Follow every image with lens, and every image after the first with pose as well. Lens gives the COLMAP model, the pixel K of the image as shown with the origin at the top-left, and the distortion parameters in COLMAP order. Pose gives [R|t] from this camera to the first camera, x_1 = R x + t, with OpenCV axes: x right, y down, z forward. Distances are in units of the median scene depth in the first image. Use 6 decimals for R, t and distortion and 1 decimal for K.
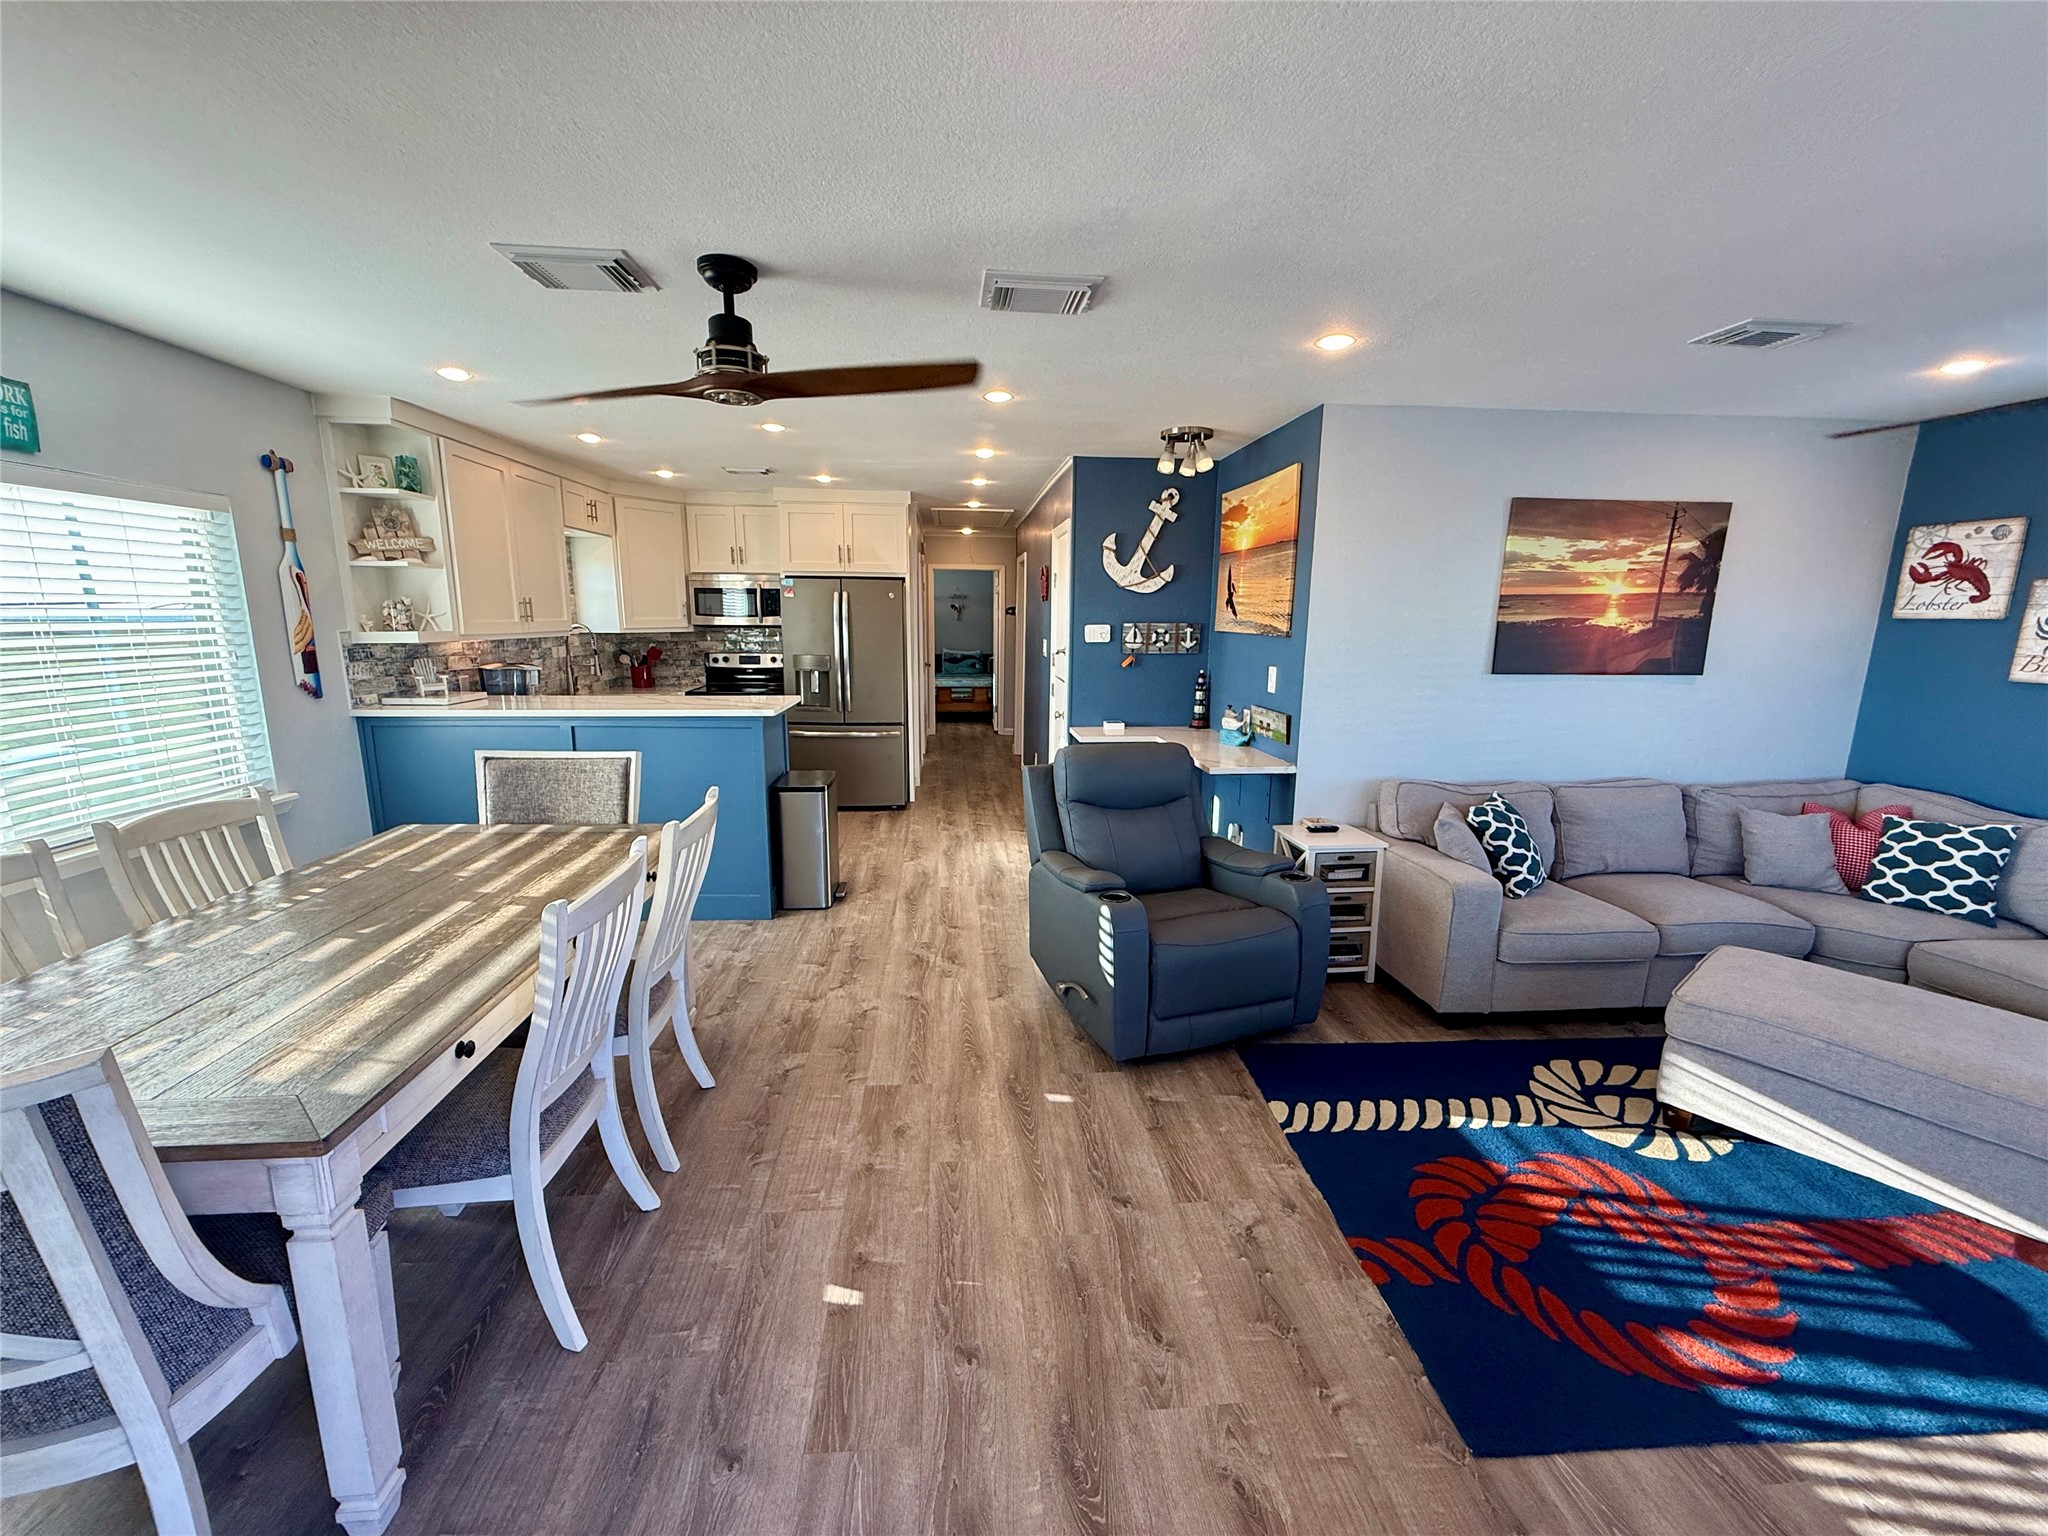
lens RADIAL K [[816.1, 0, 1021.1], [0, 816.1, 771.6], [0, 0, 1]] dist [0.000215, 0.000045]
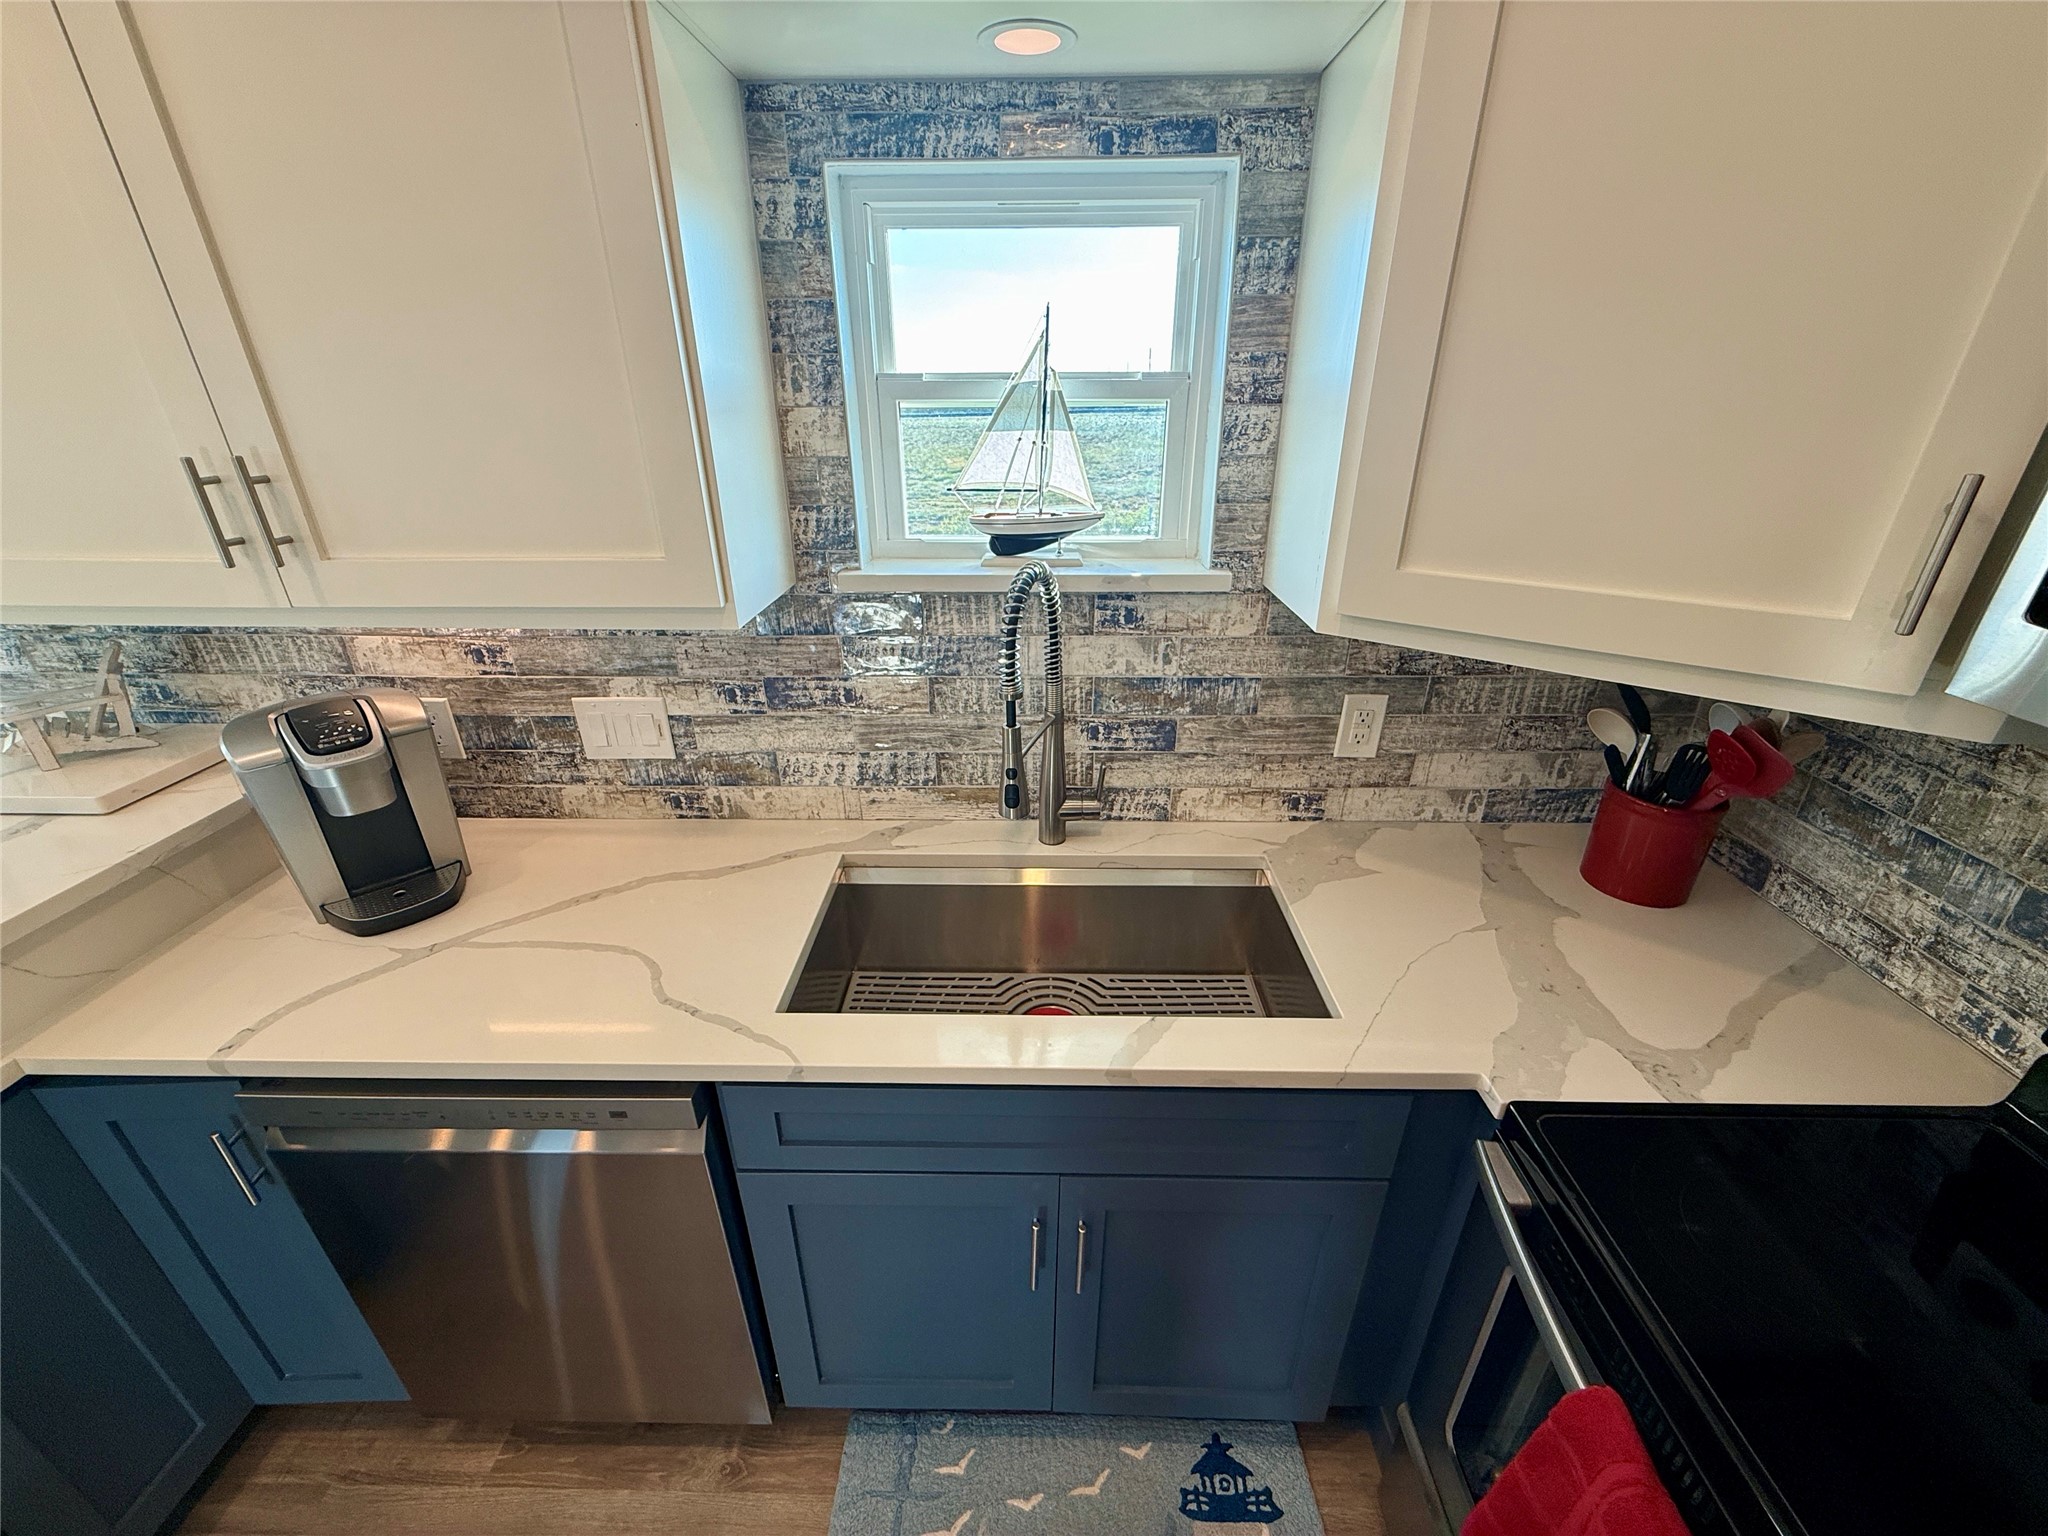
lens RADIAL K [[816.1, 0, 1020.5], [0, 816.1, 770.5], [0, 0, 1]] dist [0.000215, 0.000045]
pose [[-0.108689, 0.416803, -0.902476, -0.545061], [-0.185087, 0.883494, 0.430327, -0.373391], [0.976693, 0.213808, -0.018881, 1.685364]]
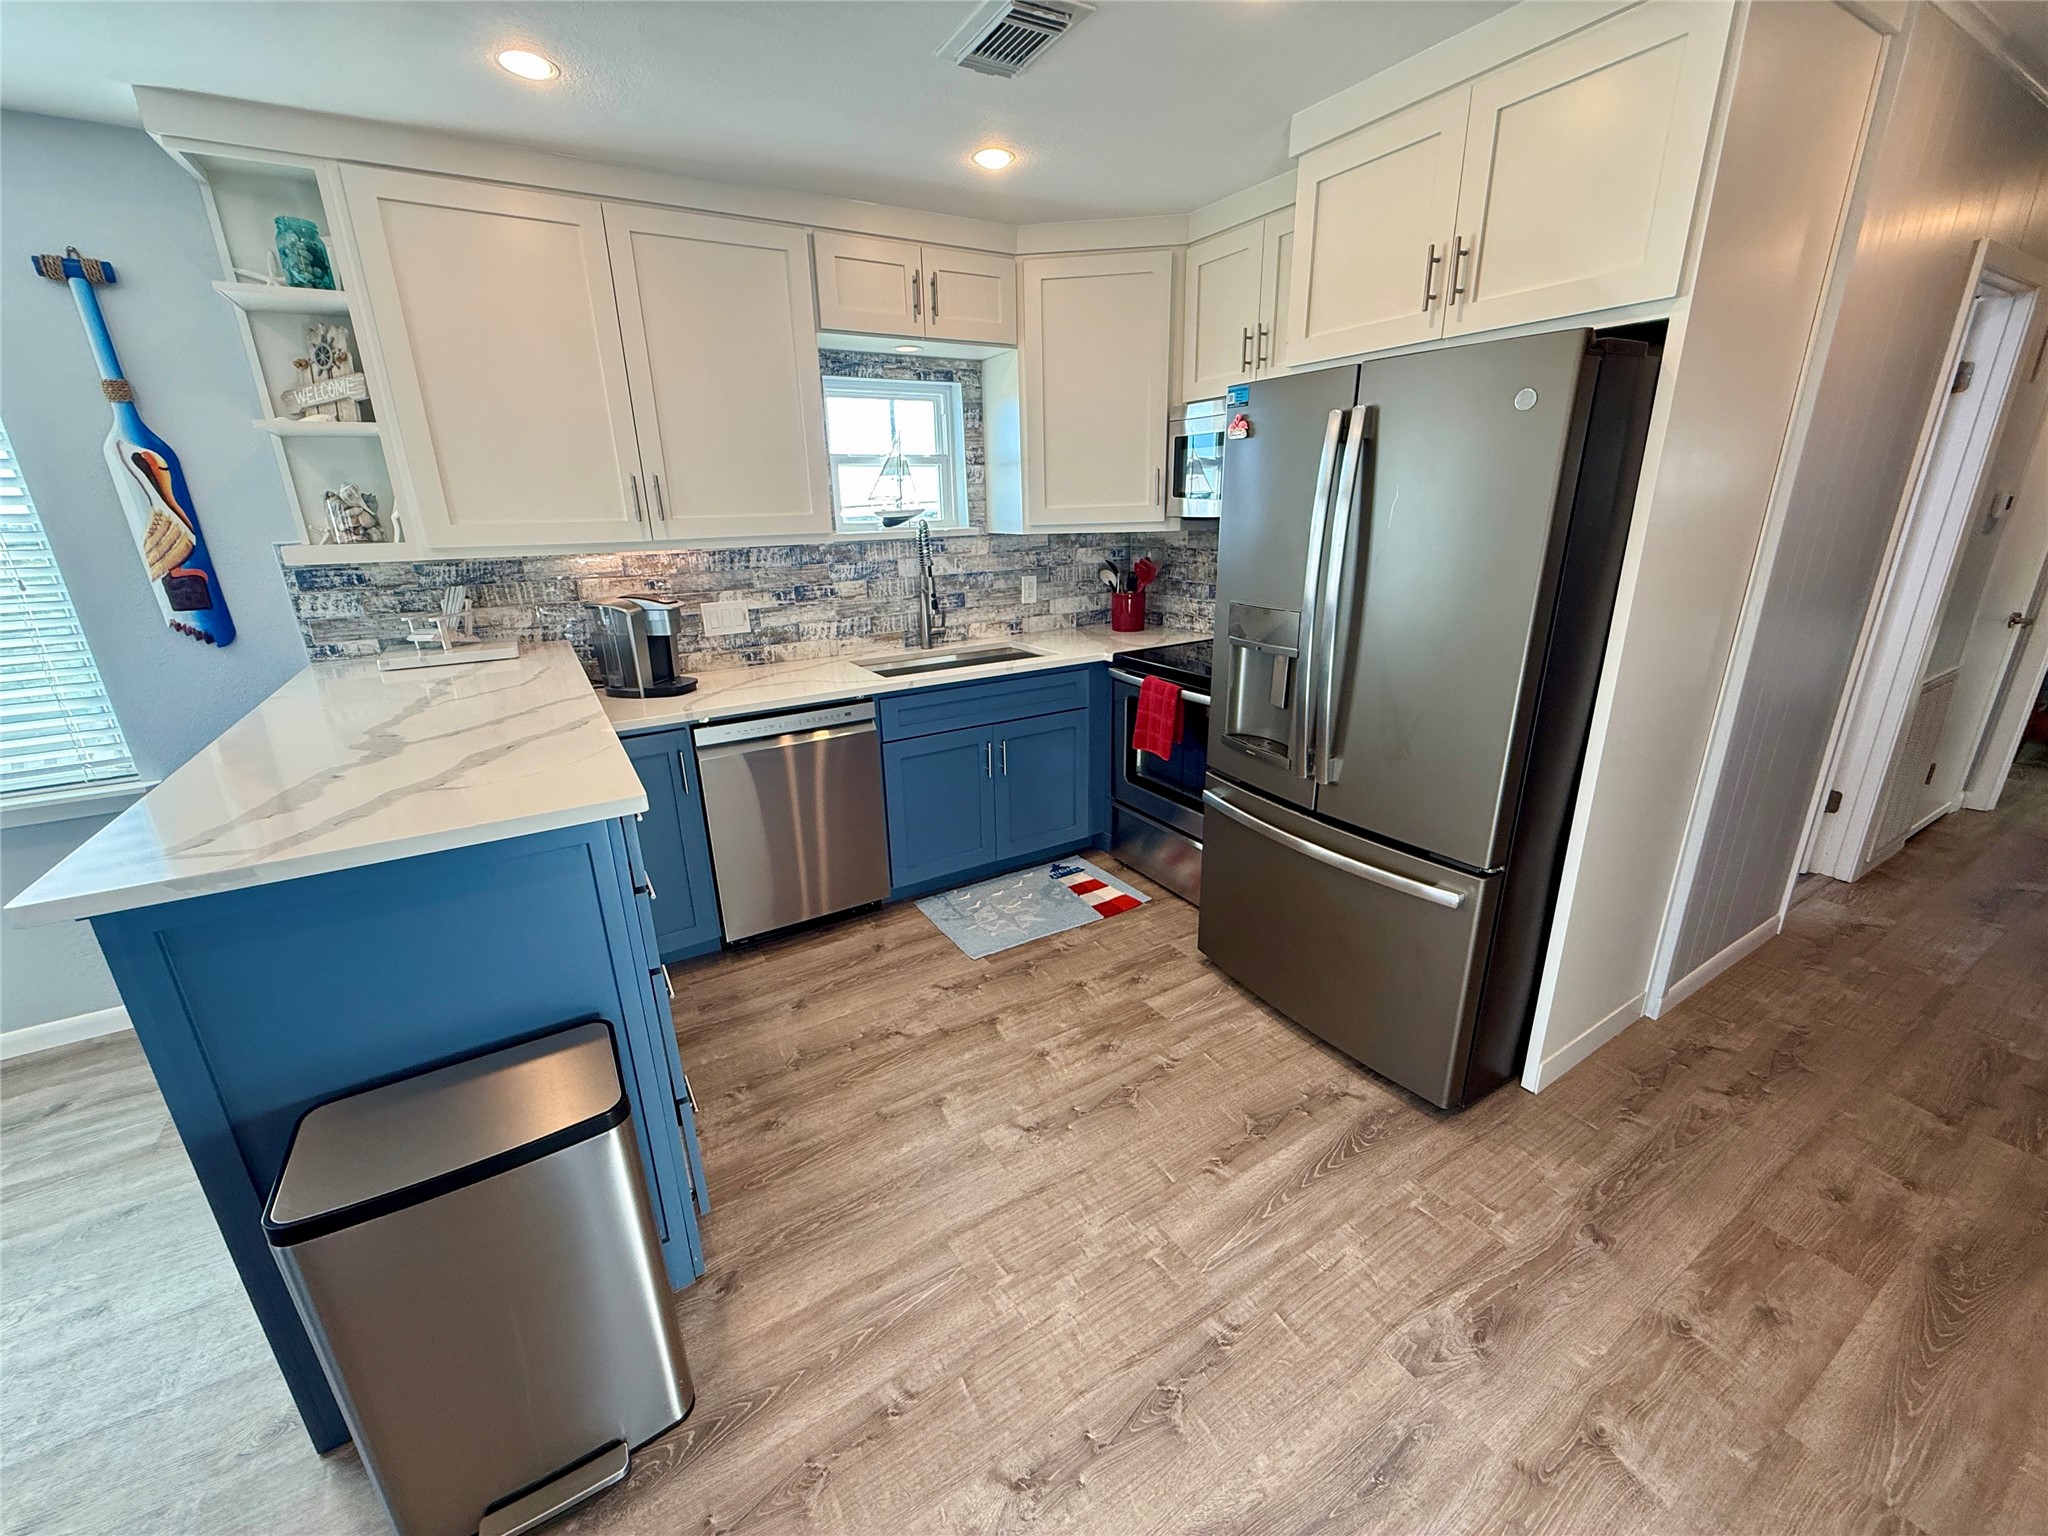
lens RADIAL K [[816.1, 0, 1020.0], [0, 816.1, 771.6], [0, 0, 1]] dist [0.000215, 0.000045]
pose [[0.440364, 0.265970, -0.857519, 0.038162], [-0.144353, 0.963662, 0.224762, -0.248469], [0.886139, 0.024808, 0.462755, 1.333750]]
